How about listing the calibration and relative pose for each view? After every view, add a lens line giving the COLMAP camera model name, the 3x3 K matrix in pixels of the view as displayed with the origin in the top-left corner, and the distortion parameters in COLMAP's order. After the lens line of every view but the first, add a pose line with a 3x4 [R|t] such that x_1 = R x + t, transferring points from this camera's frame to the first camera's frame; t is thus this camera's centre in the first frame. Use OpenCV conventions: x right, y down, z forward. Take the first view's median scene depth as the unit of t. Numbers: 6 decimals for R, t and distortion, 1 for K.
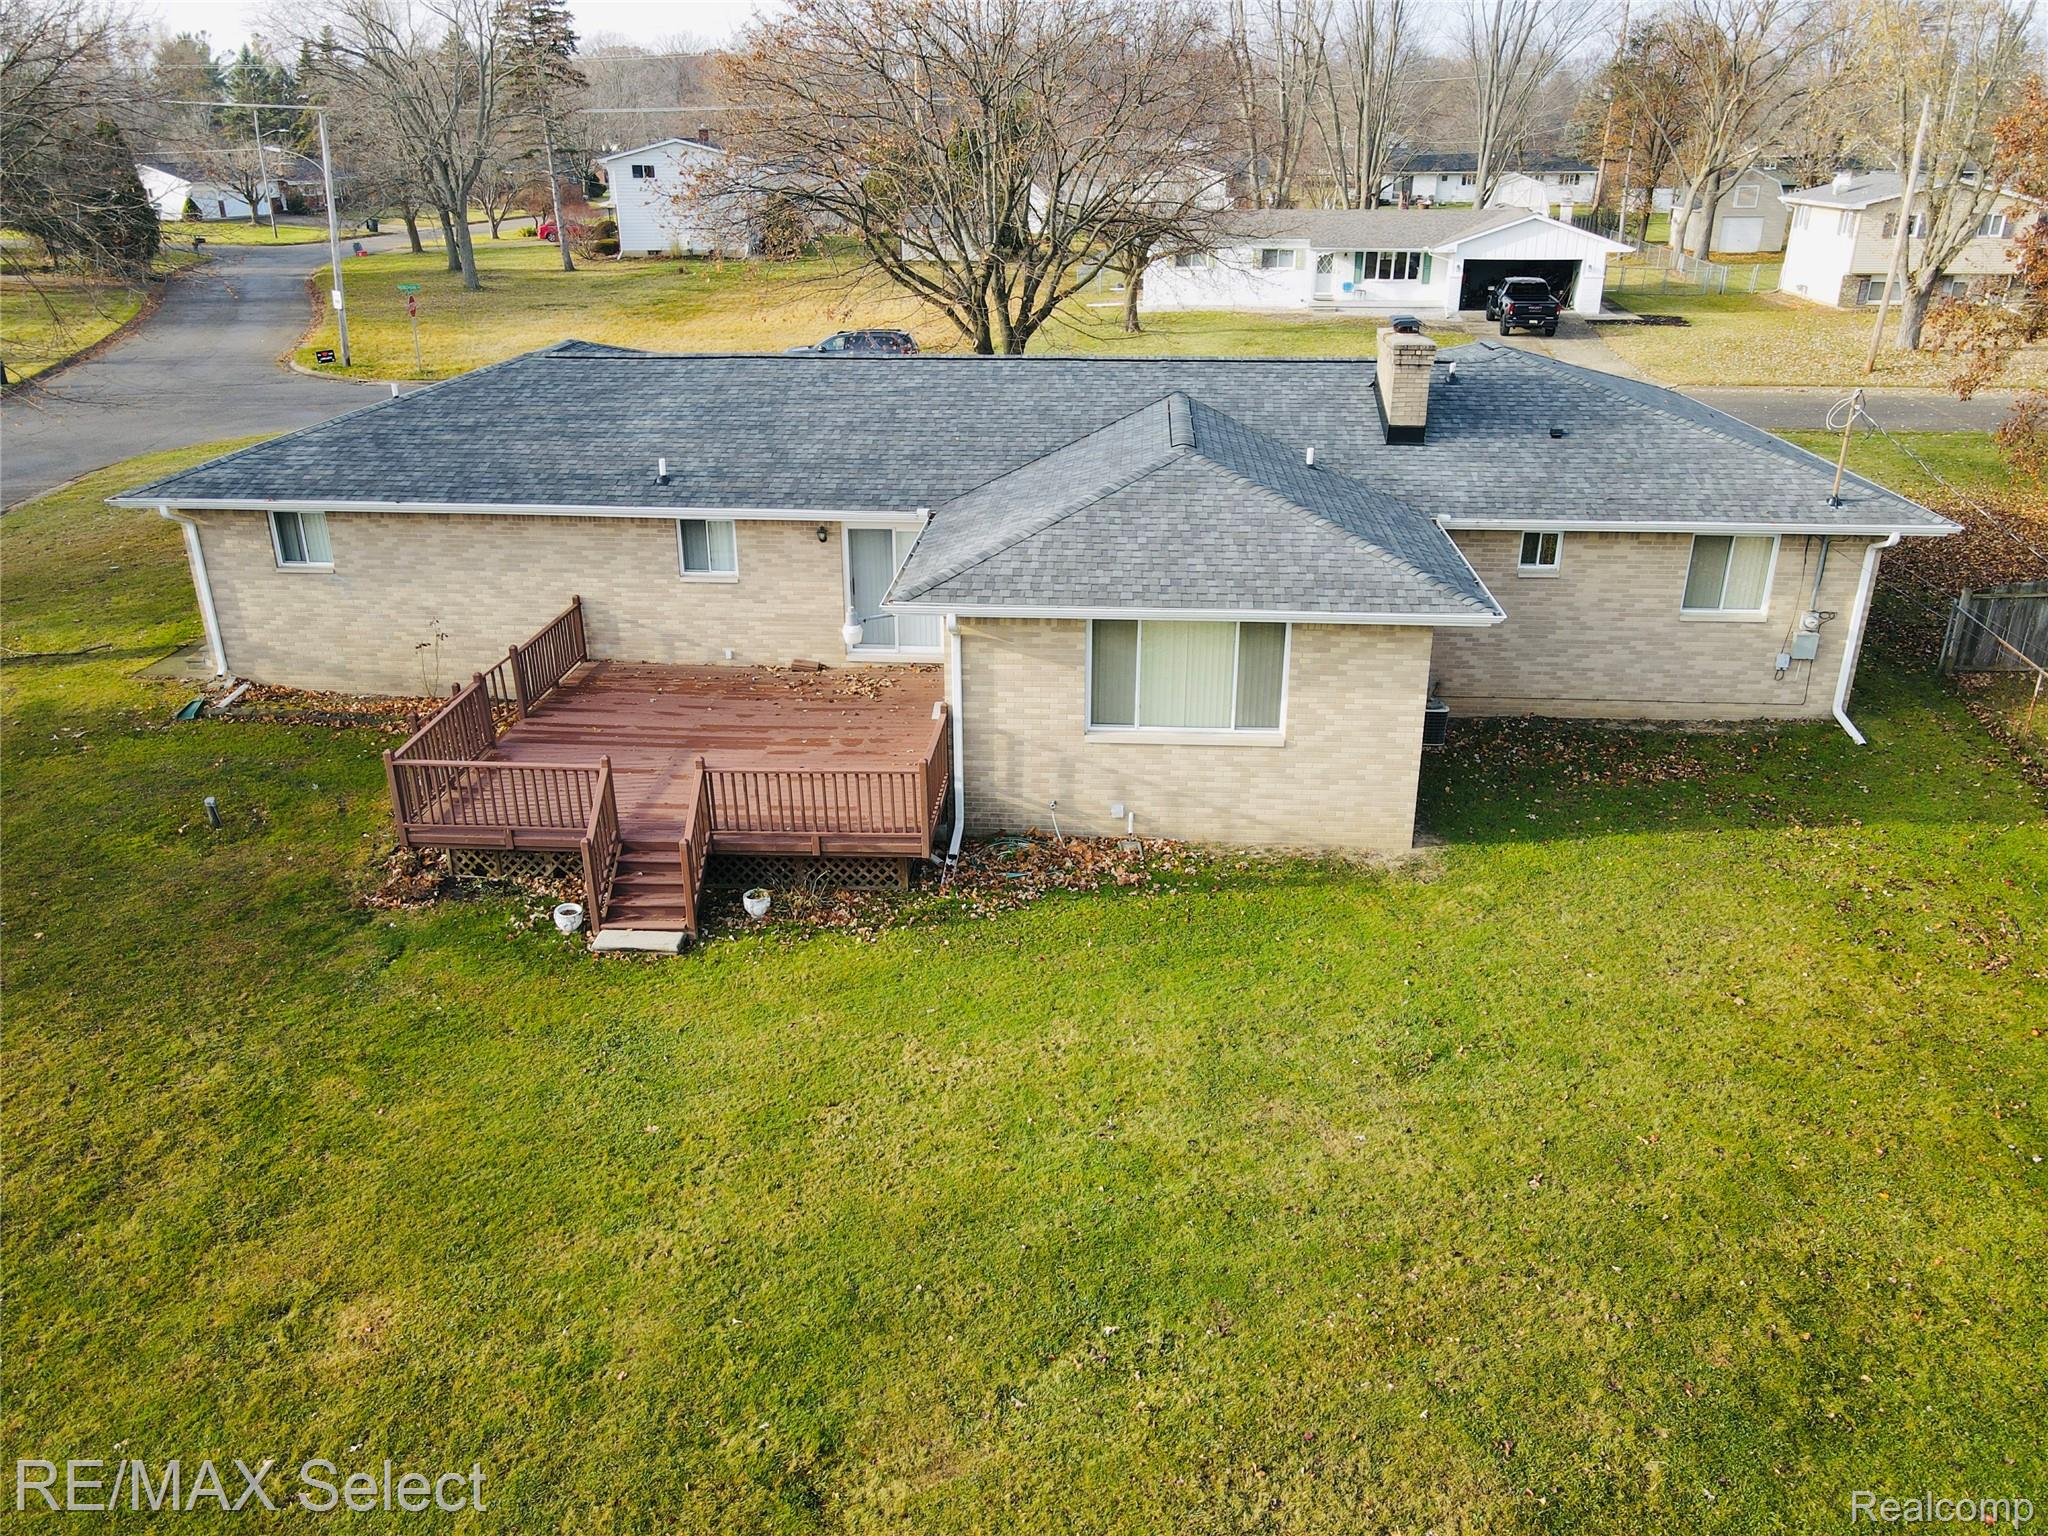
lens RADIAL K [[1443.5, 0, 1024.0], [0, 1443.5, 768.0], [0, 0, 1]] dist [0.040356, -0.050616]
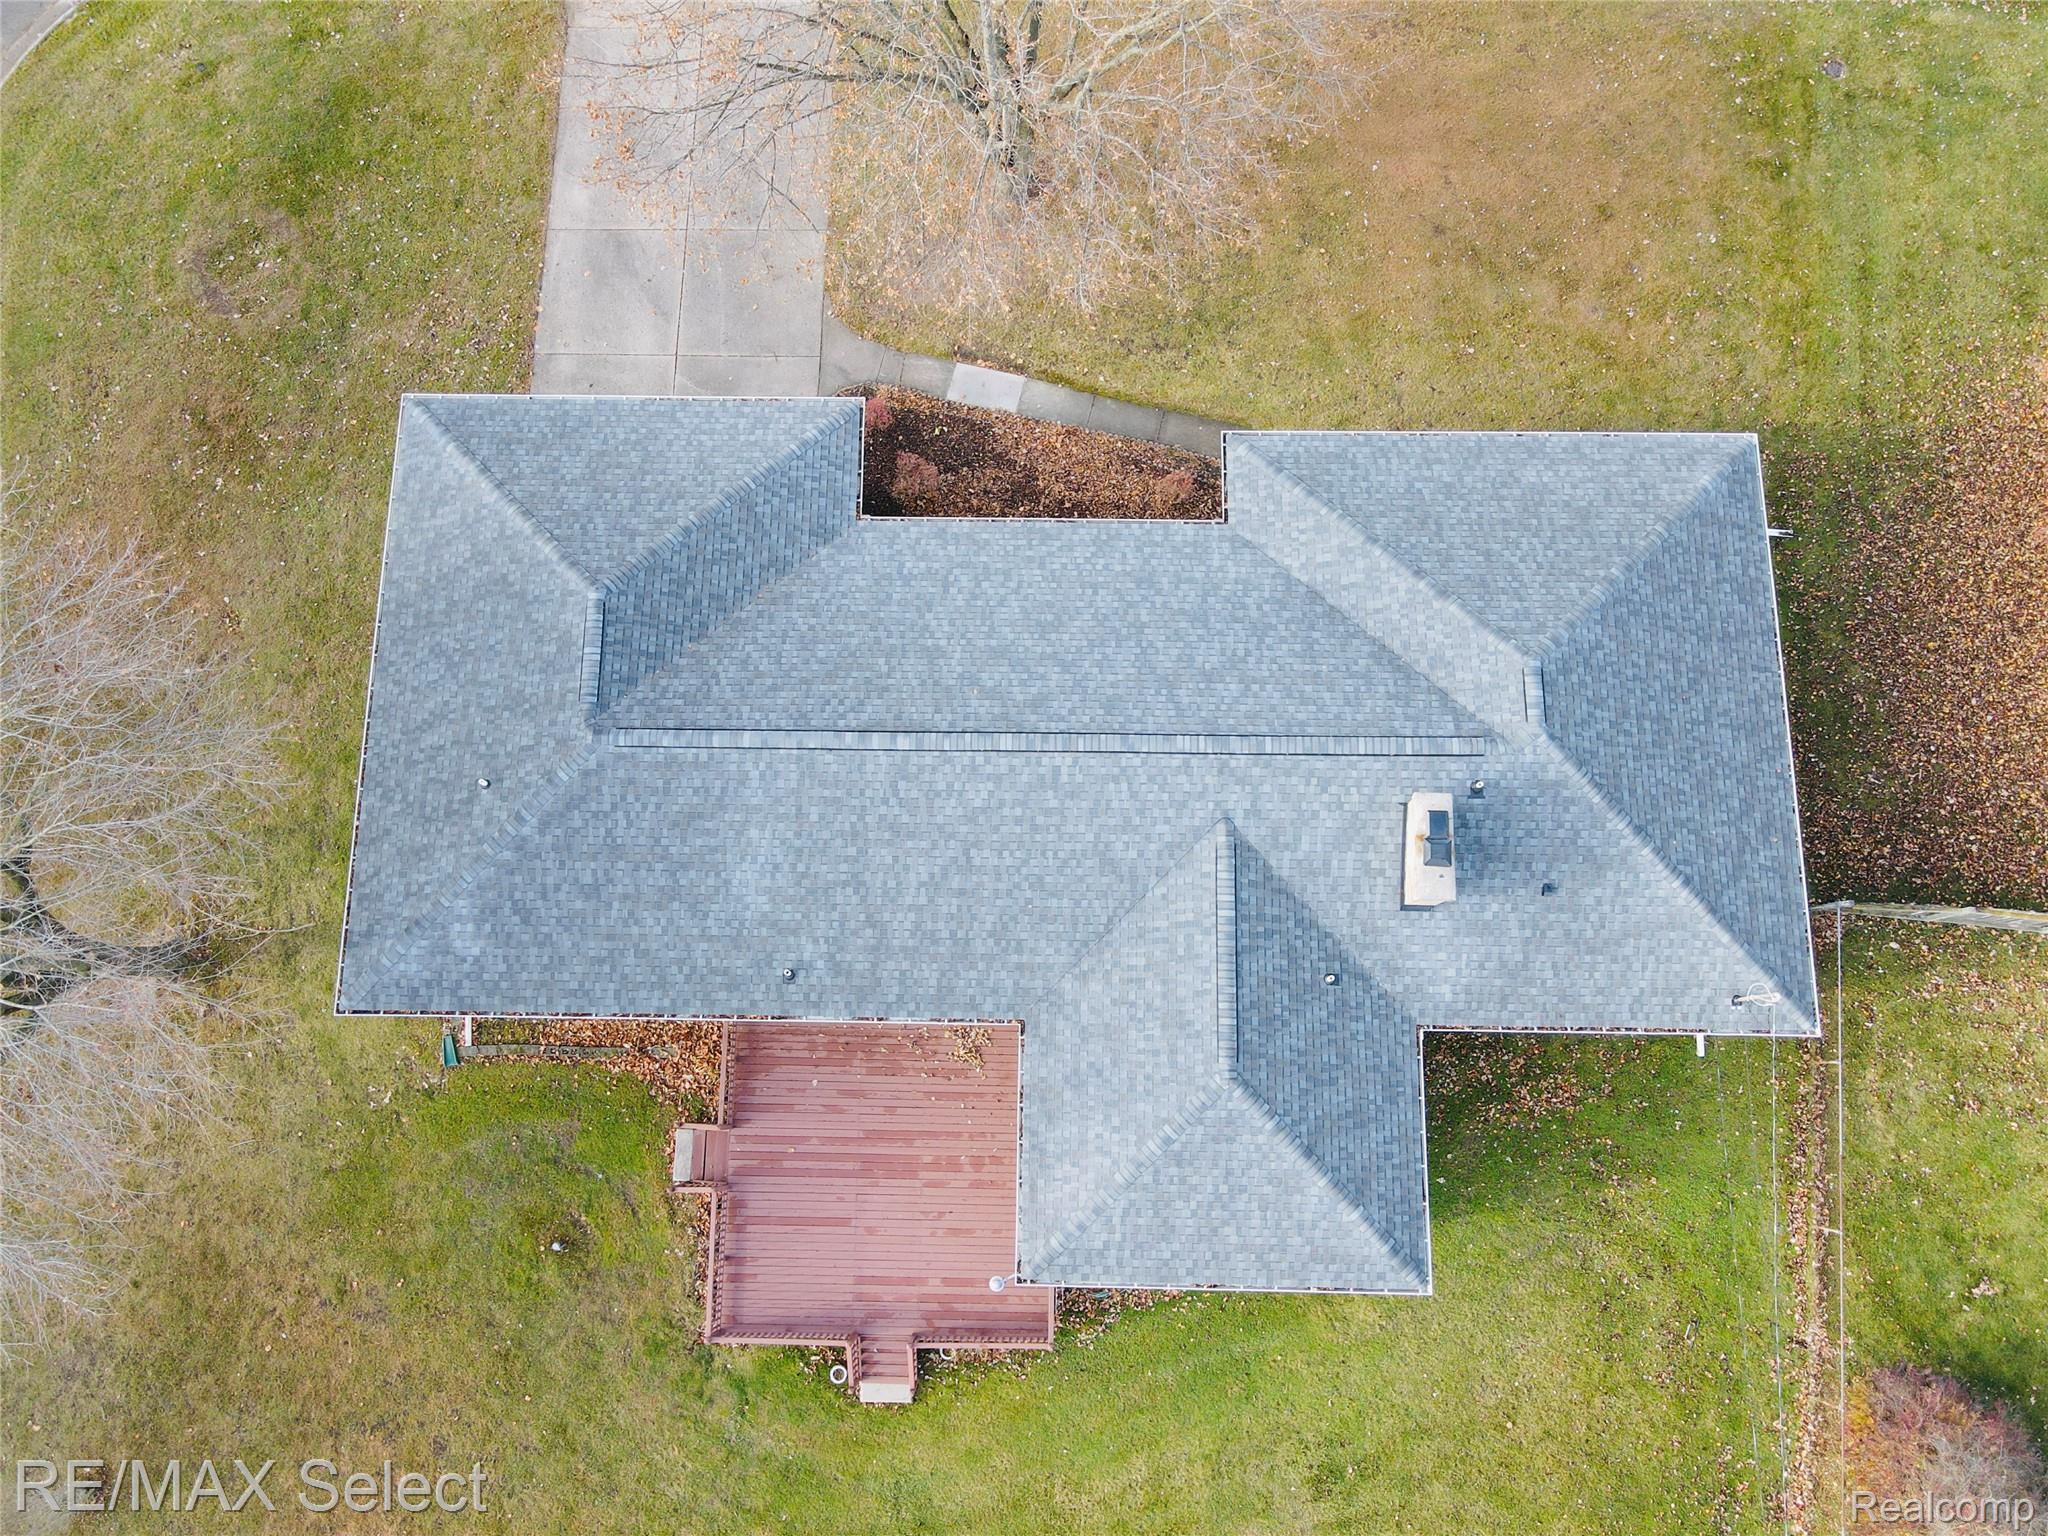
lens RADIAL K [[1443.5, 0, 1024.0], [0, 1443.5, 768.0], [0, 0, 1]] dist [0.040356, -0.050616]
pose [[0.998407, -0.056055, 0.006495, -0.065644], [0.028359, 0.597916, 0.801057, -1.497617], [-0.048787, -0.799597, 0.598553, 0.492327]]
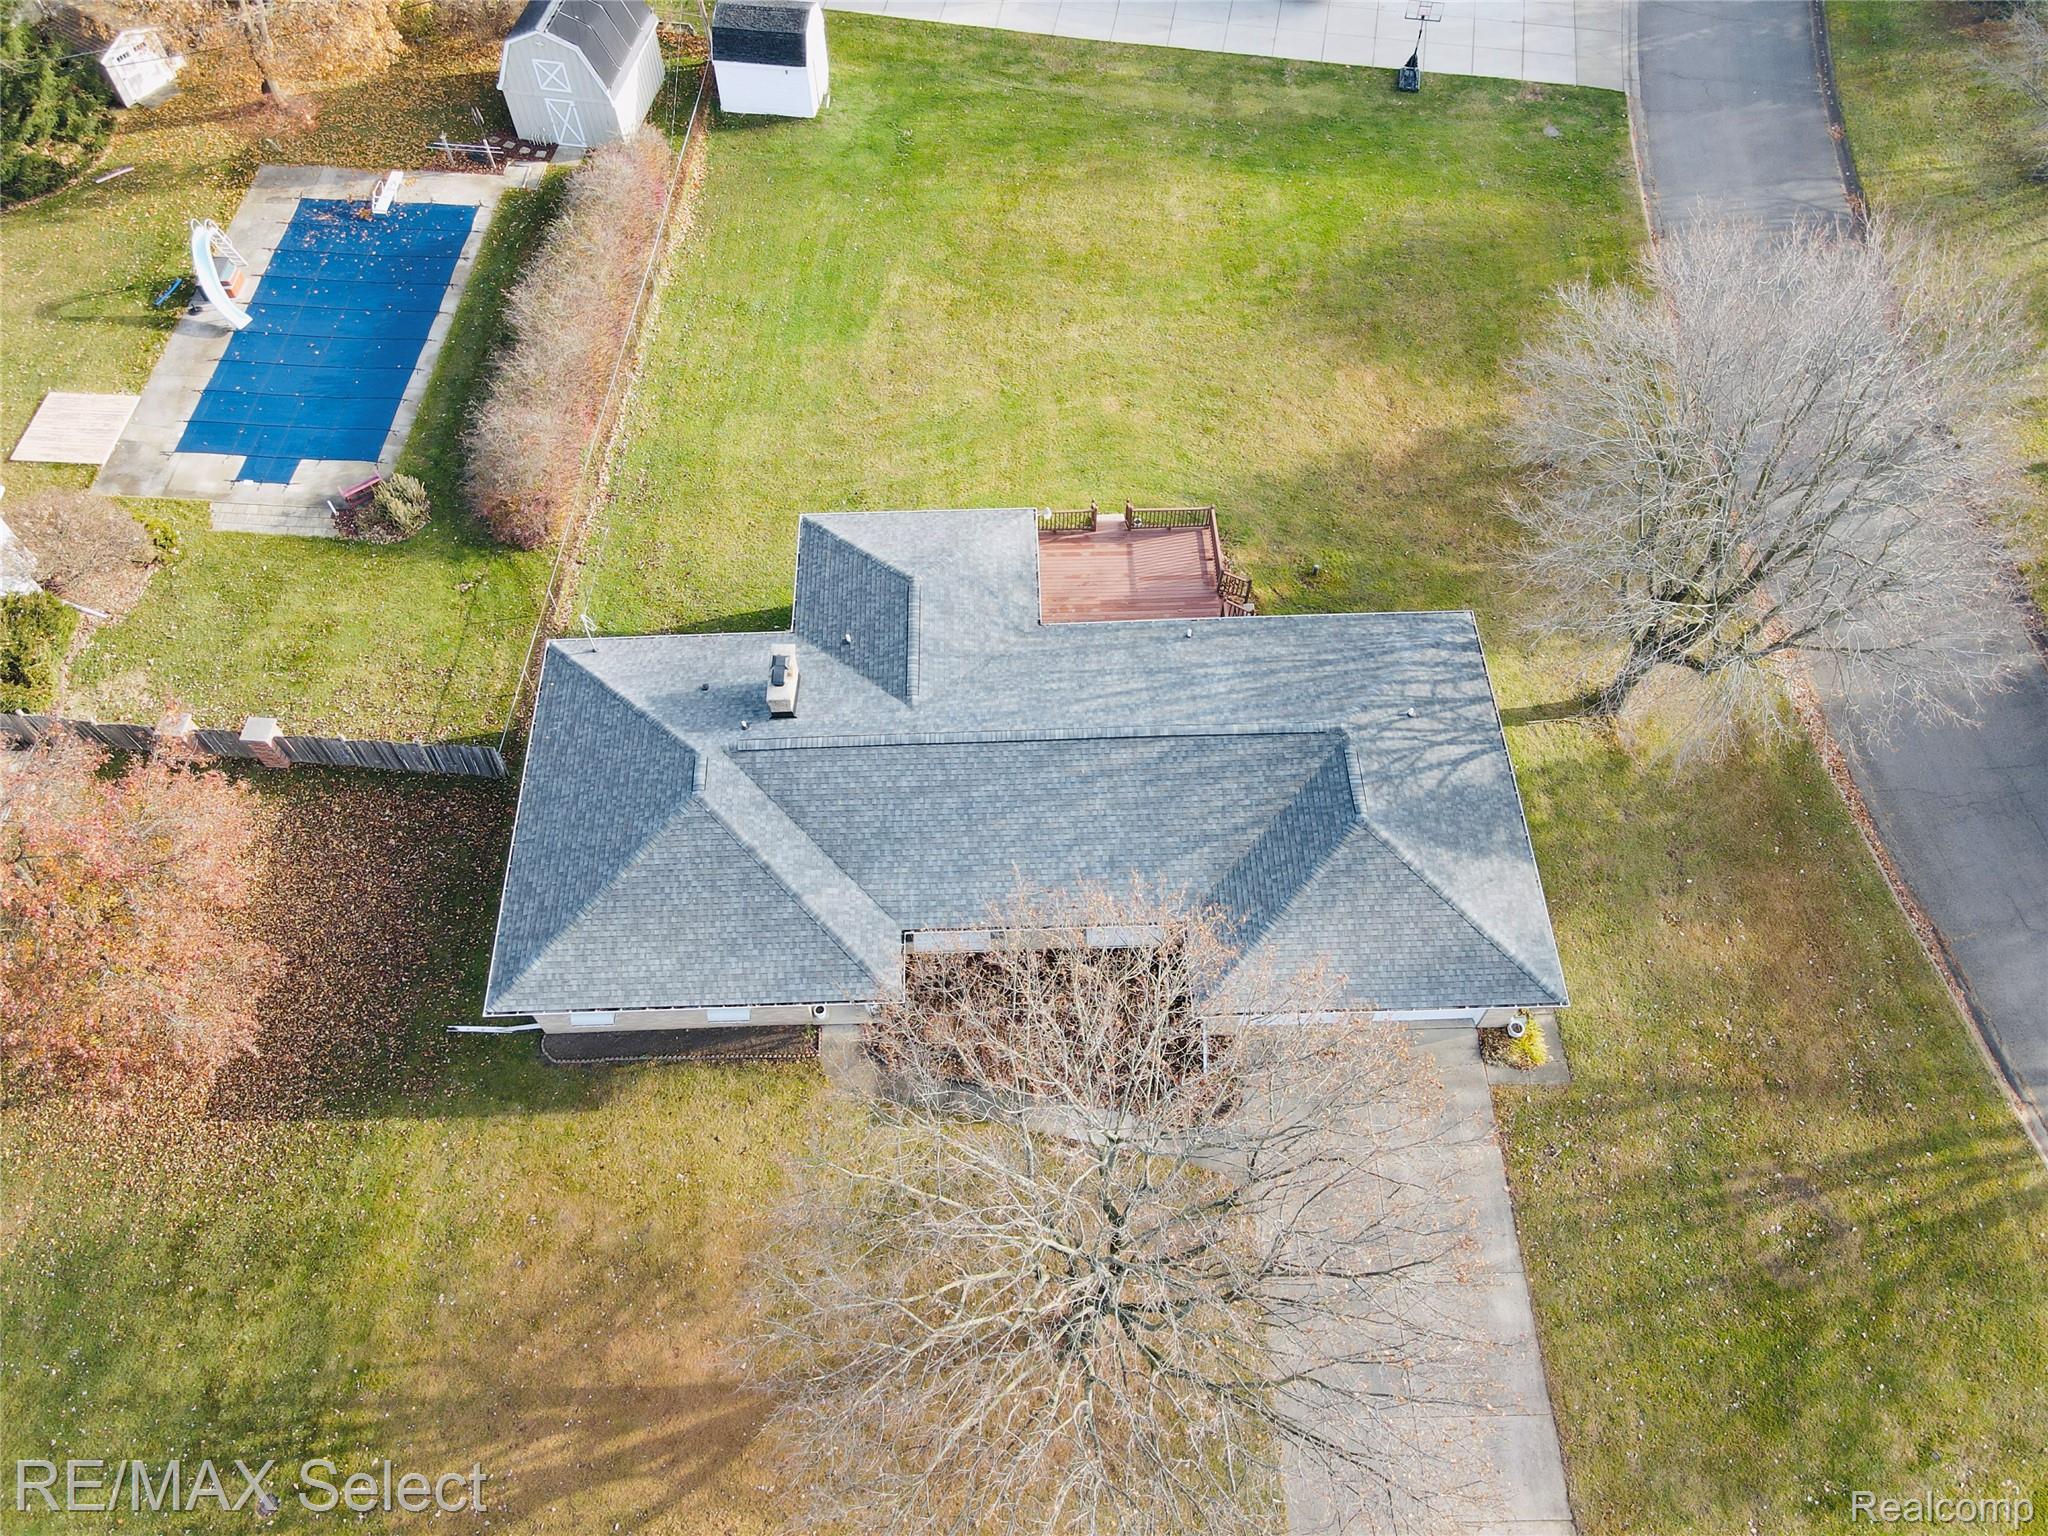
lens RADIAL K [[1414.1, 0, 1024.0], [0, 1414.1, 768.0], [0, 0, 1]] dist [-0.007014, -0.001682]
pose [[-0.994802, 0.095568, -0.035150, 0.053665], [-0.023478, 0.120622, 0.992421, -2.389544], [0.099084, 0.988088, -0.117751, 1.630568]]
